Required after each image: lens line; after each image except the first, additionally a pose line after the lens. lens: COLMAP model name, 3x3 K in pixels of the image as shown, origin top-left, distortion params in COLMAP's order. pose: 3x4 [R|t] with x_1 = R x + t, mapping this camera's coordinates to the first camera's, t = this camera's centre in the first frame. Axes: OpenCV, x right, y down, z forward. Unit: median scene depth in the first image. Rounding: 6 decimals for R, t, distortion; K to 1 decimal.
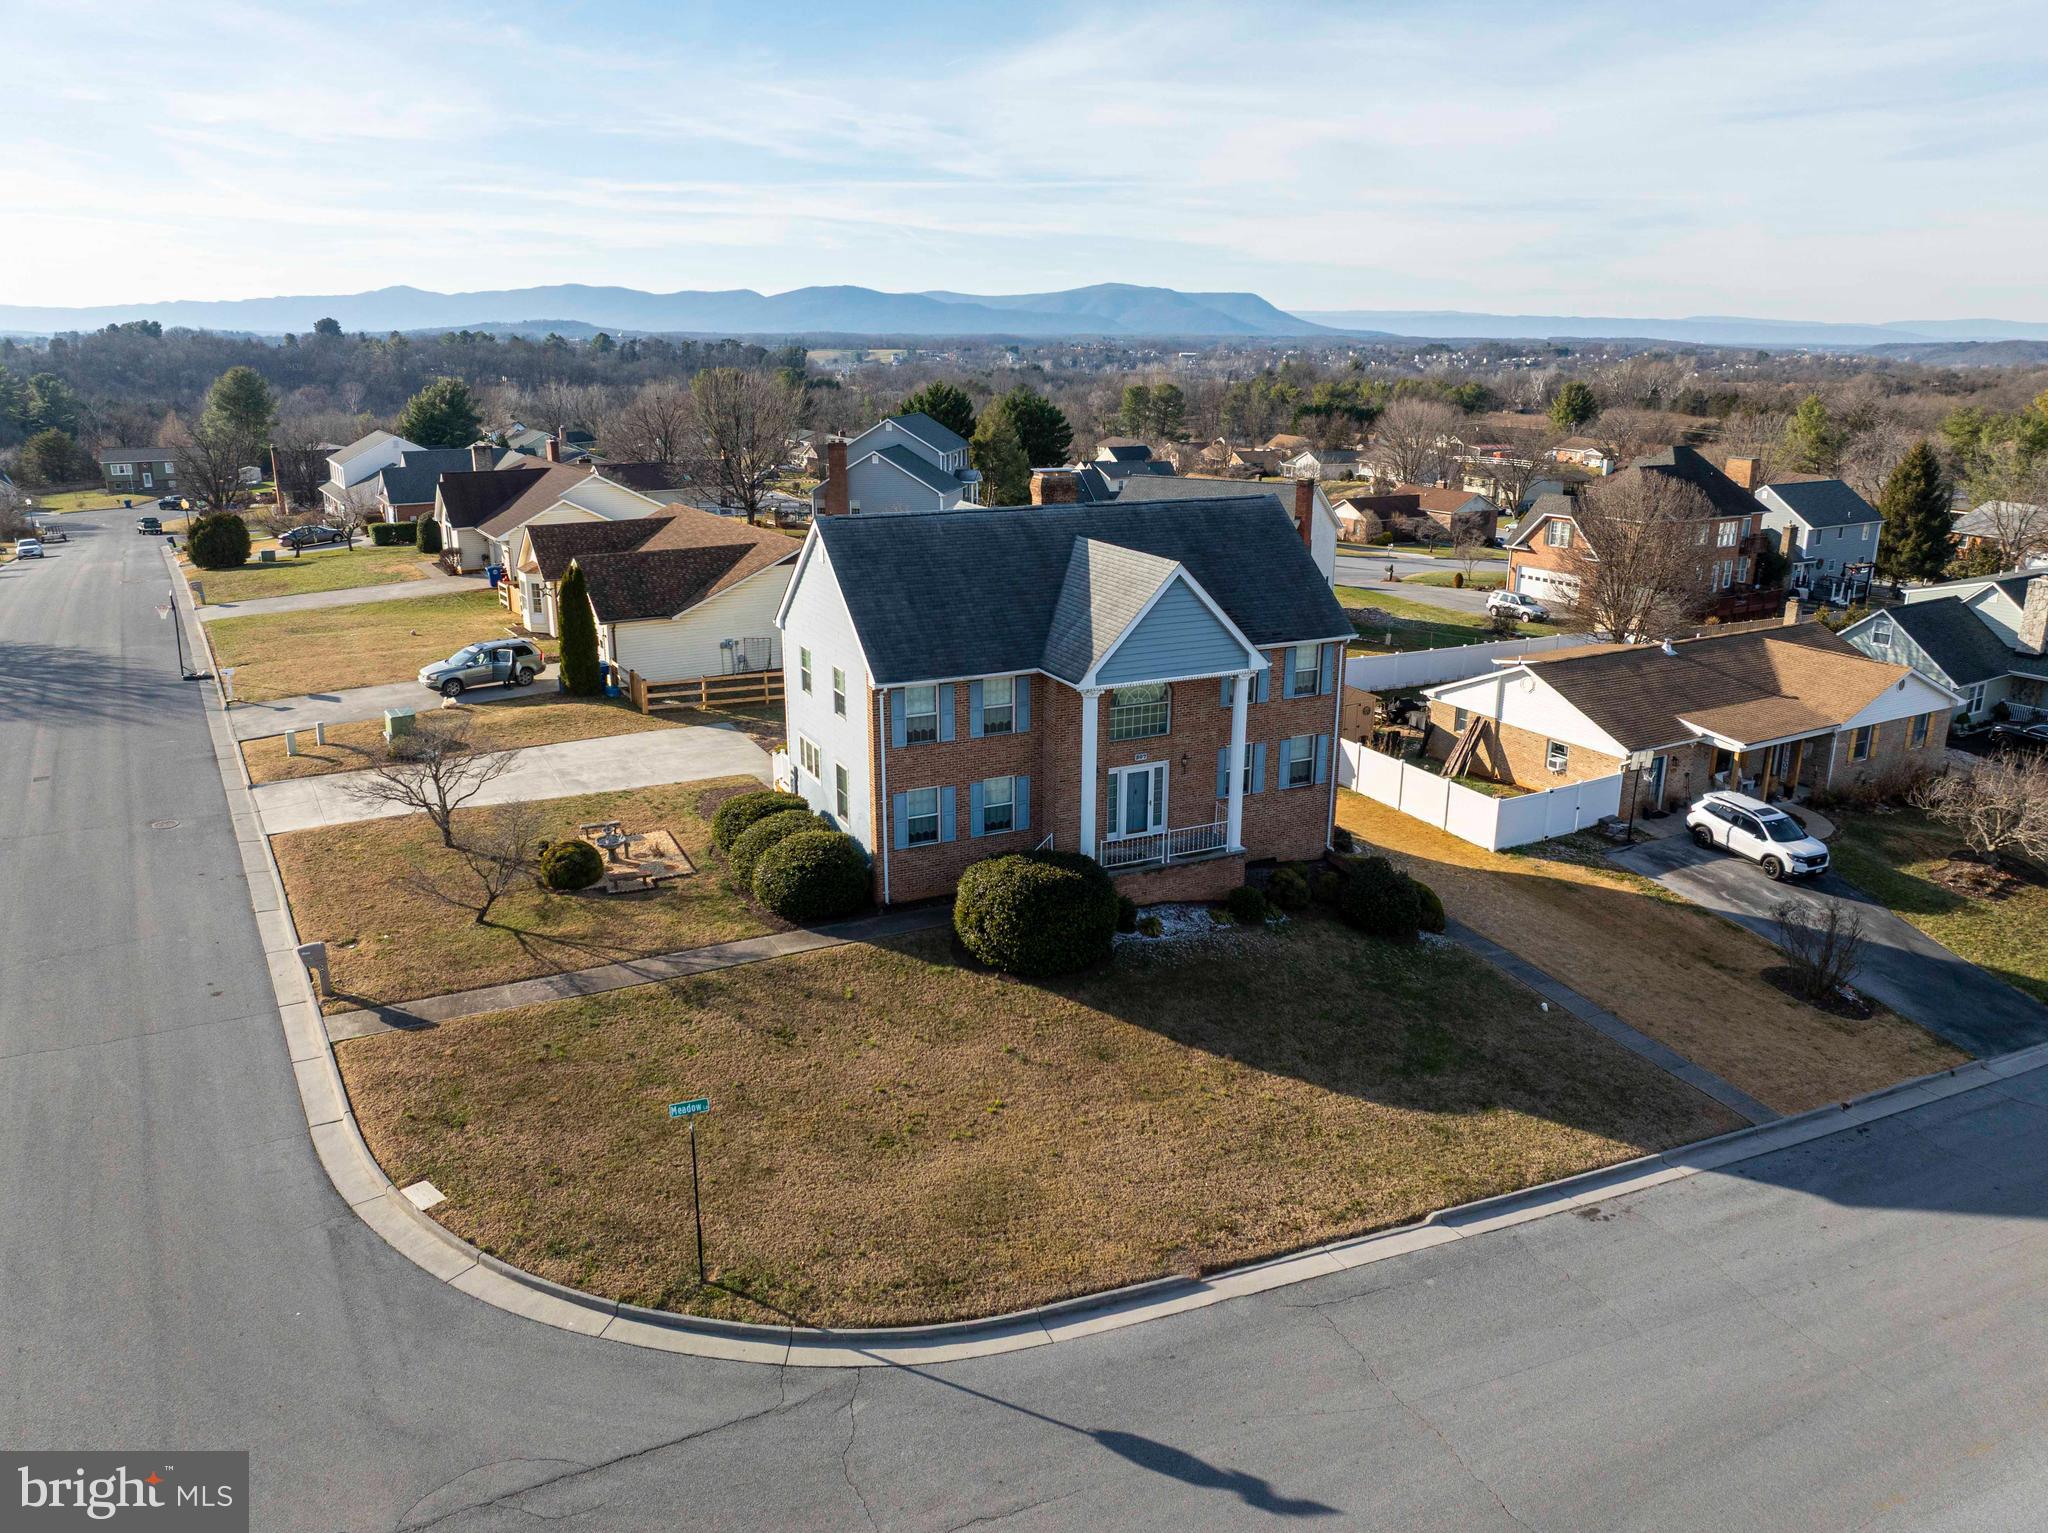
lens RADIAL K [[1440.5, 0, 1036.7], [0, 1440.5, 758.3], [0, 0, 1]] dist [-0.029496, -0.014460]
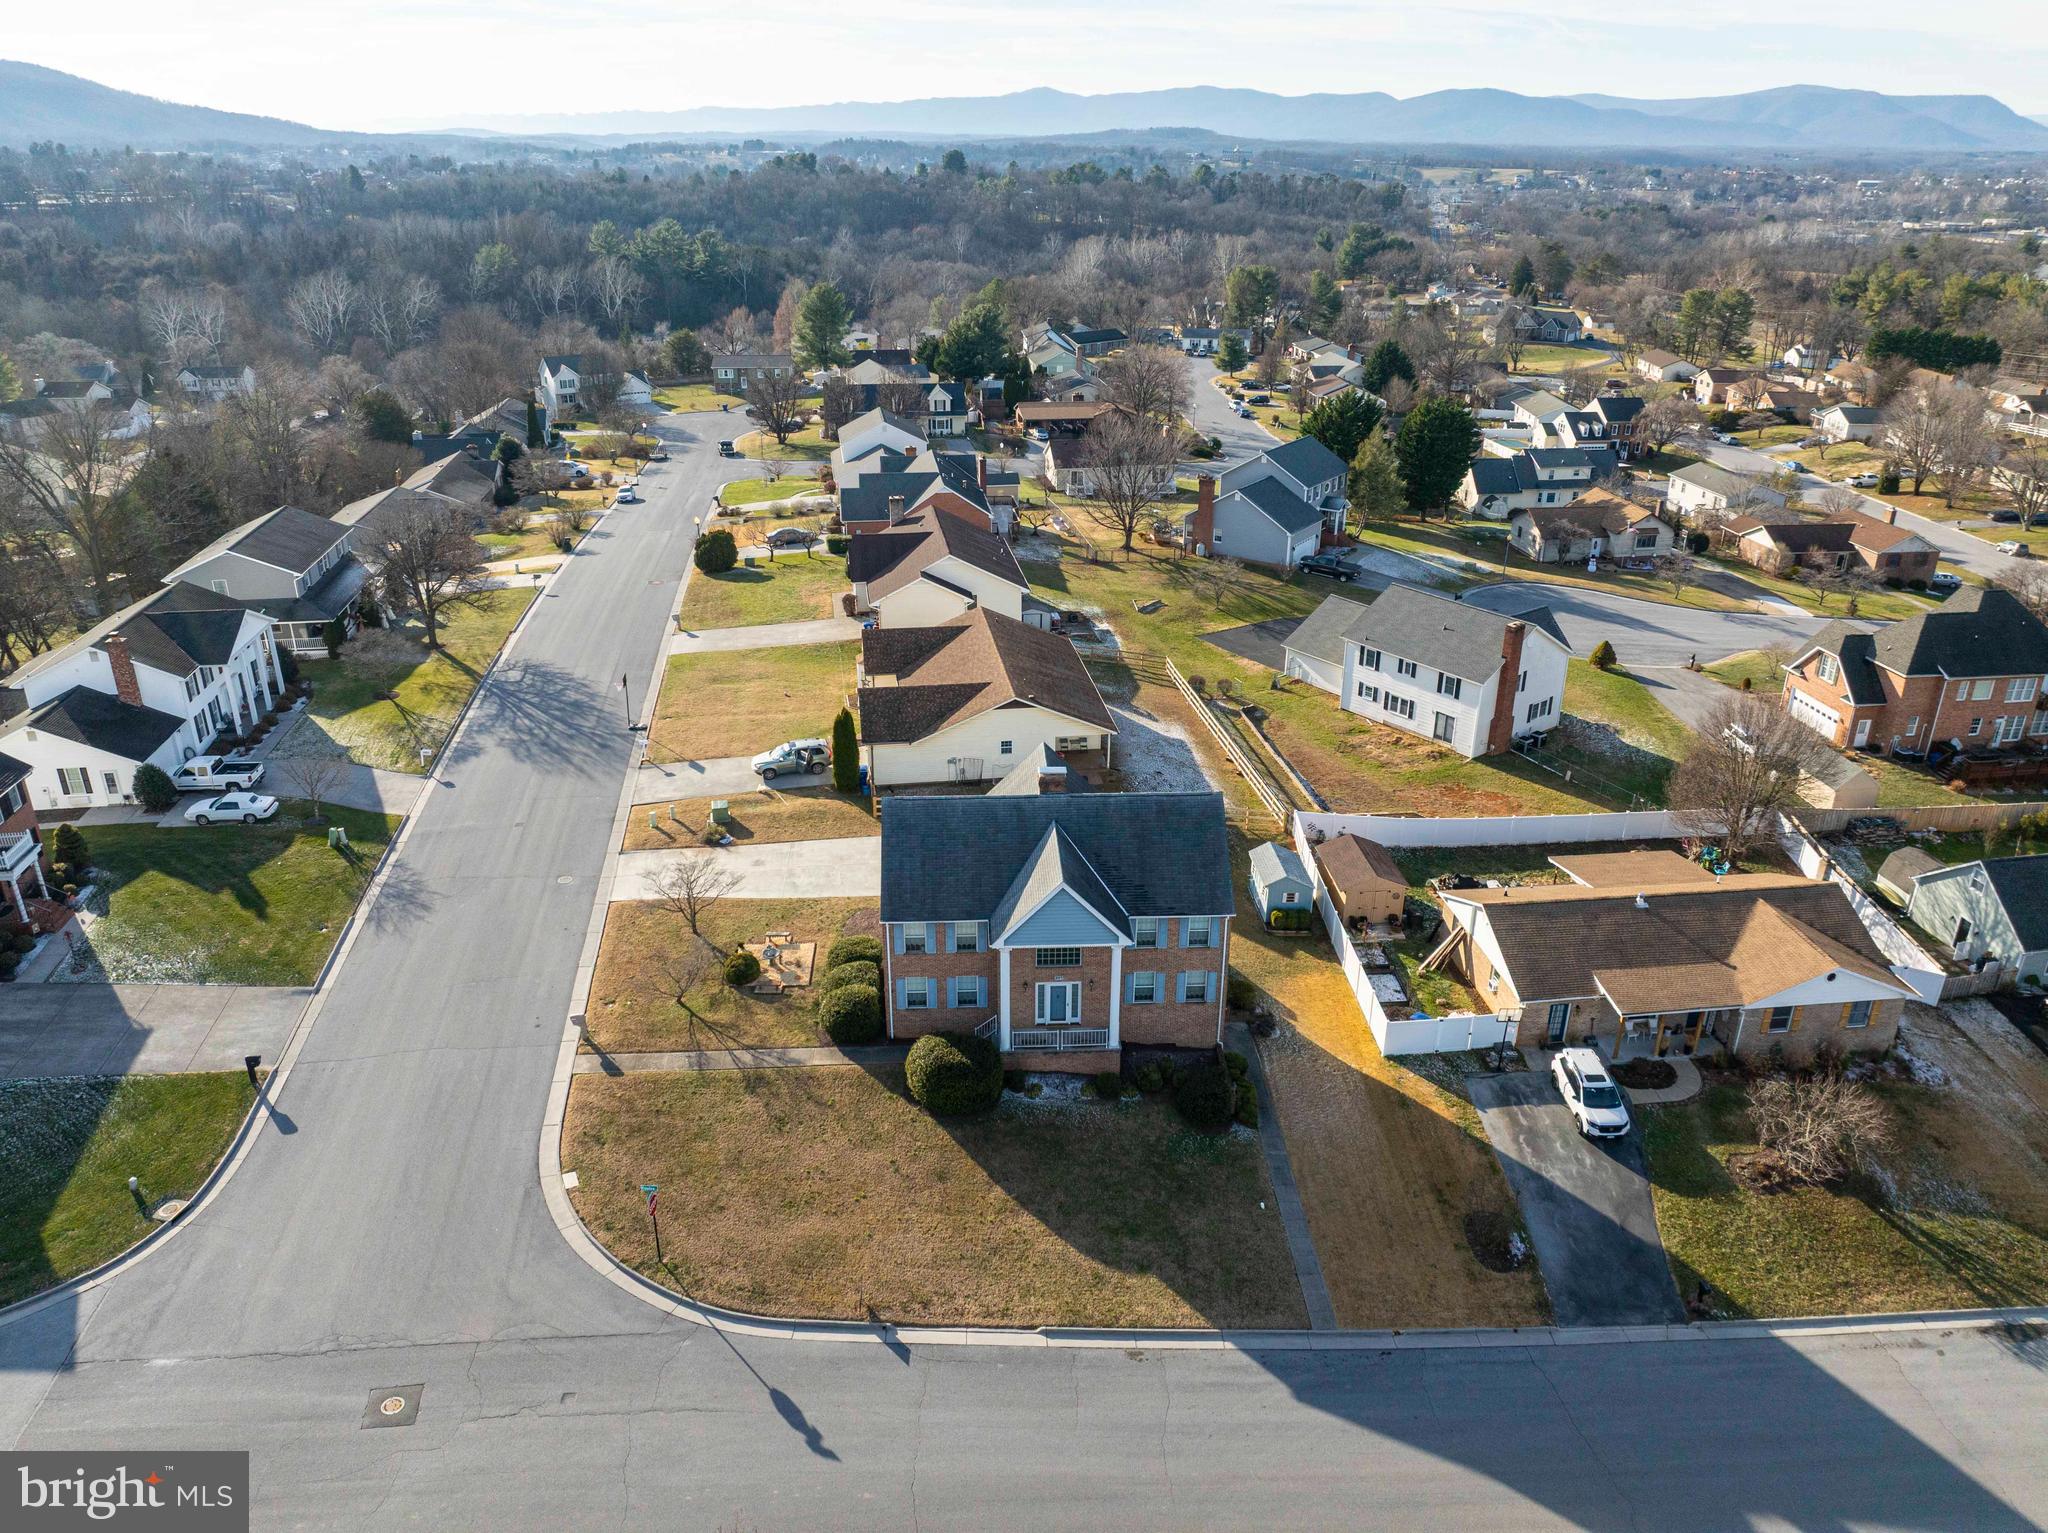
lens RADIAL K [[1440.5, 0, 1036.7], [0, 1440.5, 758.3], [0, 0, 1]] dist [-0.029496, -0.014460]
pose [[0.918738, 0.157584, -0.362062, 0.531793], [-0.112252, 0.983316, 0.143137, -0.419380], [0.378577, -0.090863, 0.921099, -0.386114]]
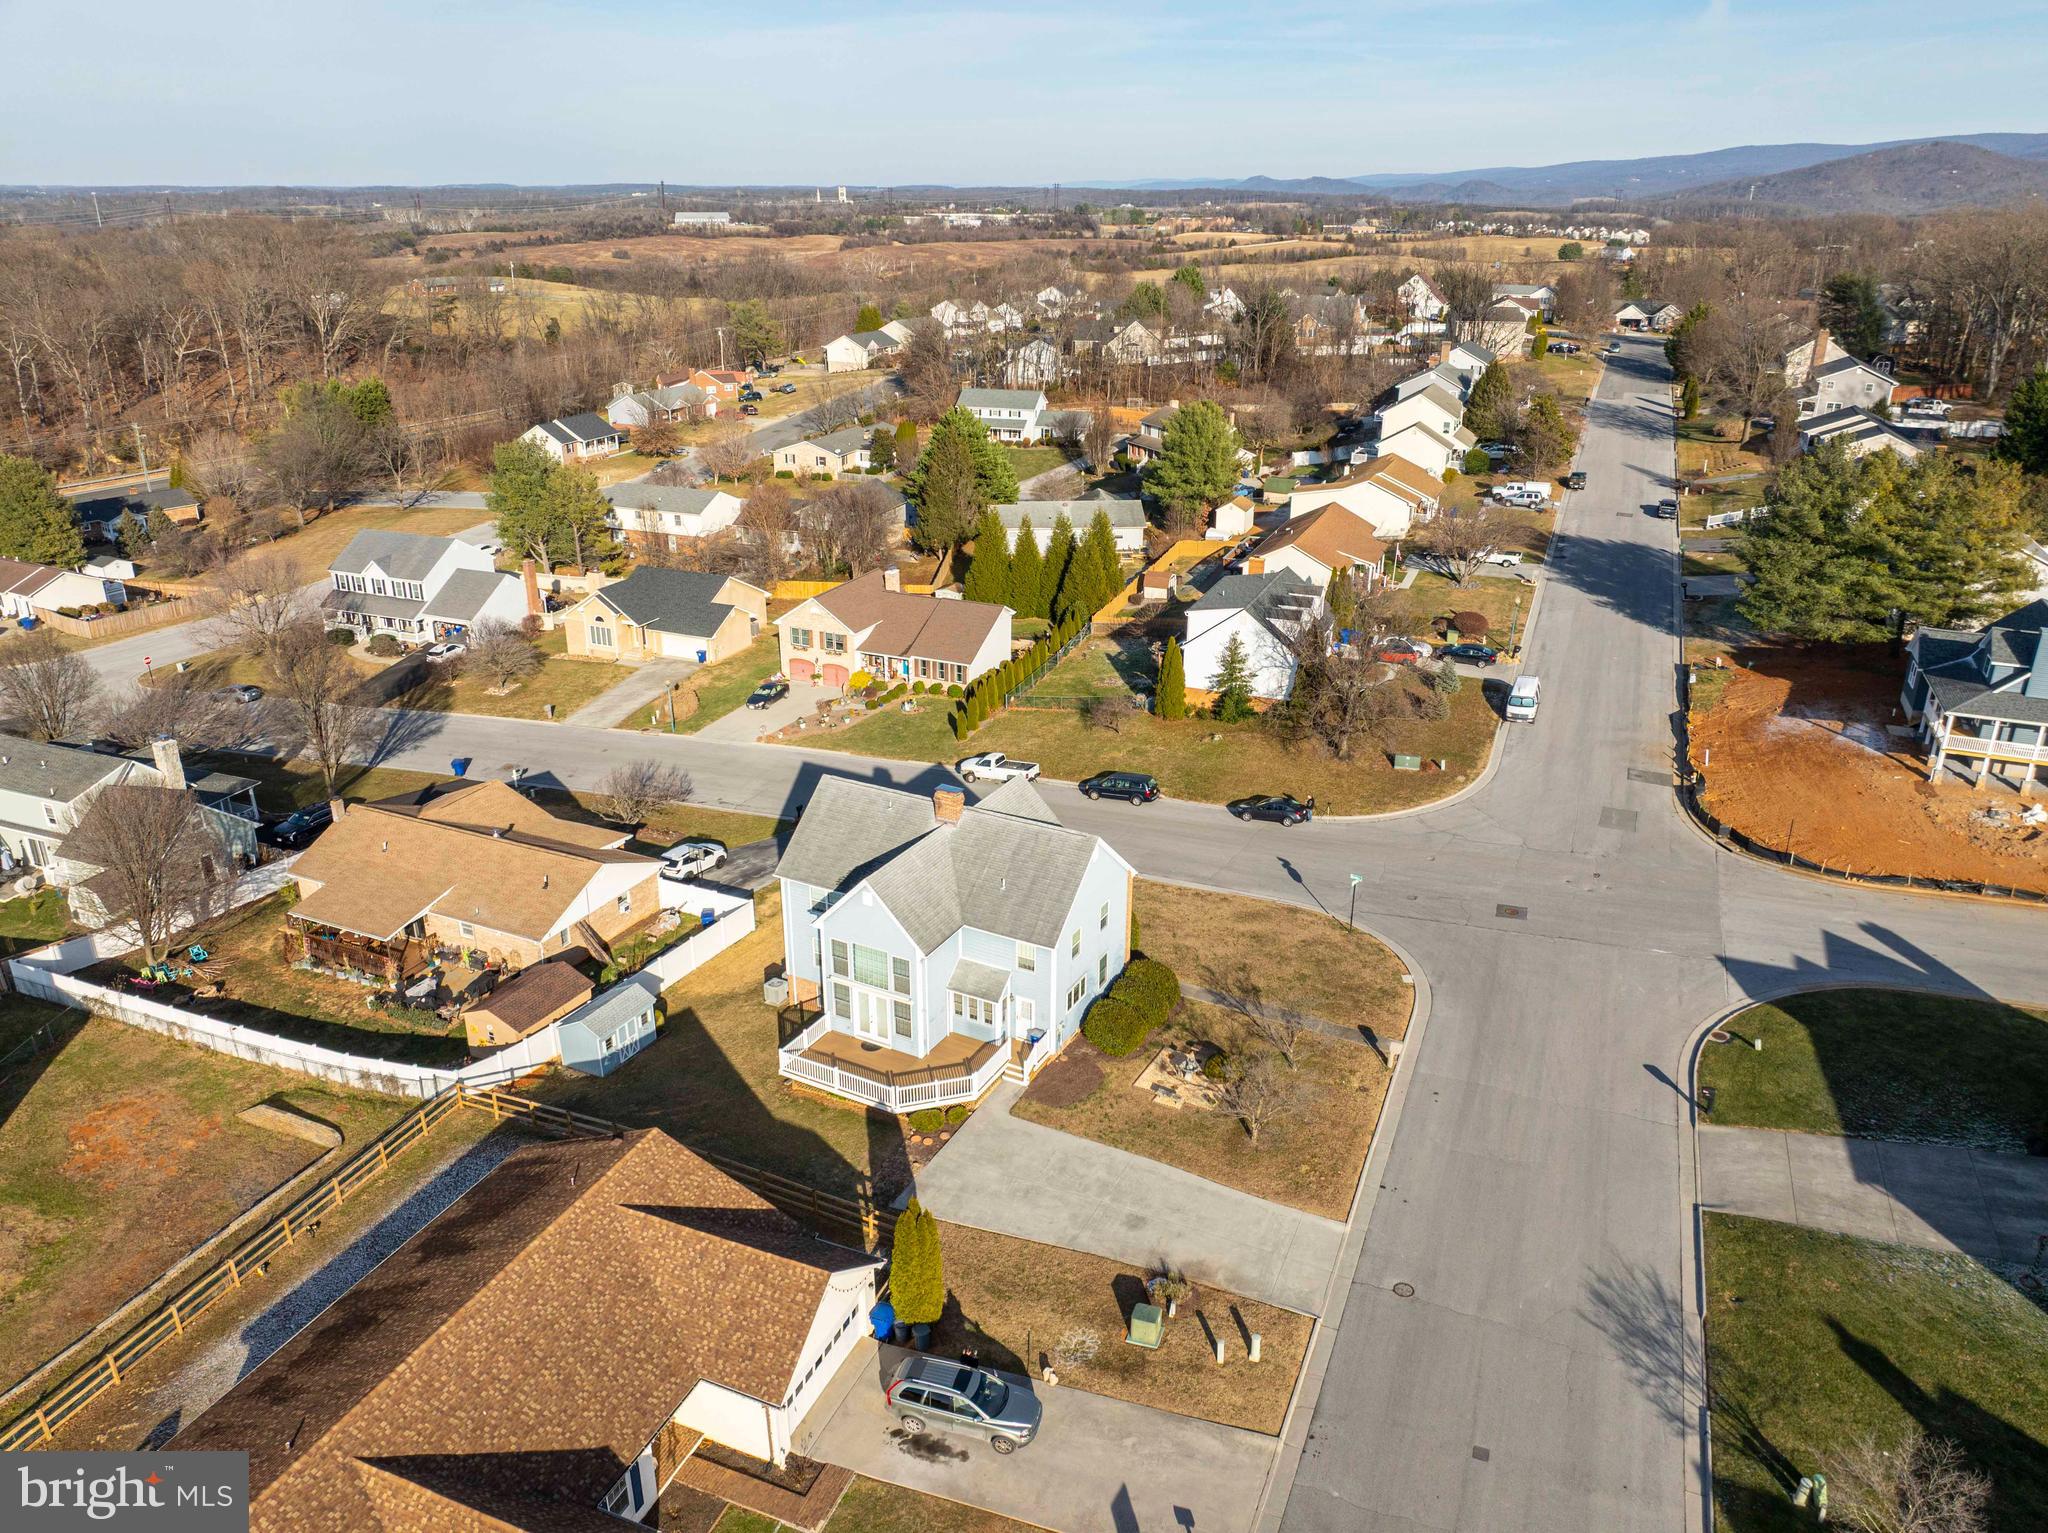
lens RADIAL K [[1440.5, 0, 1036.7], [0, 1440.5, 758.3], [0, 0, 1]] dist [-0.029496, -0.014460]
pose [[-0.587062, -0.309962, 0.747851, -1.200783], [0.216370, 0.830111, 0.513907, -1.006224], [-0.780091, 0.463508, -0.420260, 1.550406]]
